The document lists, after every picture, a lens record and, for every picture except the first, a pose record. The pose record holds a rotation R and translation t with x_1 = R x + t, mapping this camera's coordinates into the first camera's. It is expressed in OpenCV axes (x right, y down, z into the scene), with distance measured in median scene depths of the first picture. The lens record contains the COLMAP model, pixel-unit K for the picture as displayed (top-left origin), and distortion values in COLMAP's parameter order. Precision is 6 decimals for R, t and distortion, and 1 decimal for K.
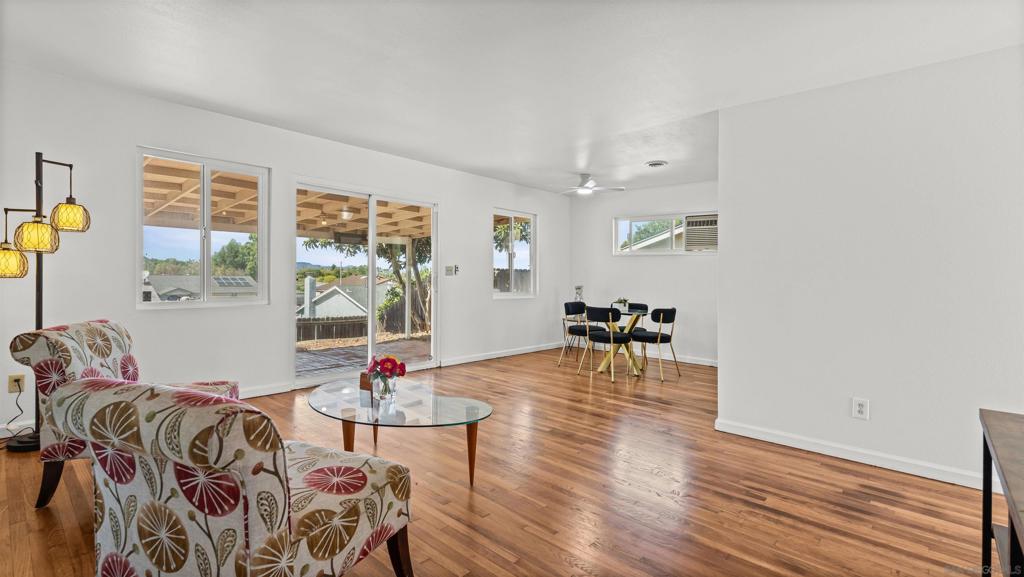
lens RADIAL K [[468.2, 0, 516.1], [0, 468.2, 284.0], [0, 0, 1]] dist [0.000305, -0.000798]
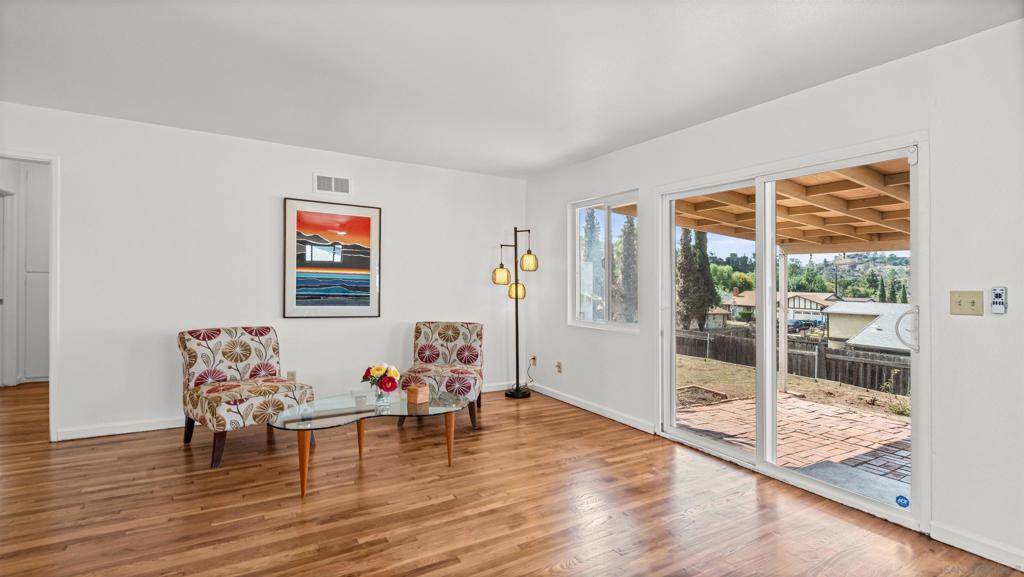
lens RADIAL K [[468.2, 0, 516.1], [0, 468.2, 284.0], [0, 0, 1]] dist [0.000305, -0.000798]
pose [[-0.297967, -0.029593, -0.954117, 0.223520], [-0.045326, 0.998831, -0.016825, -0.013683], [0.953499, 0.038233, -0.298960, 0.530281]]
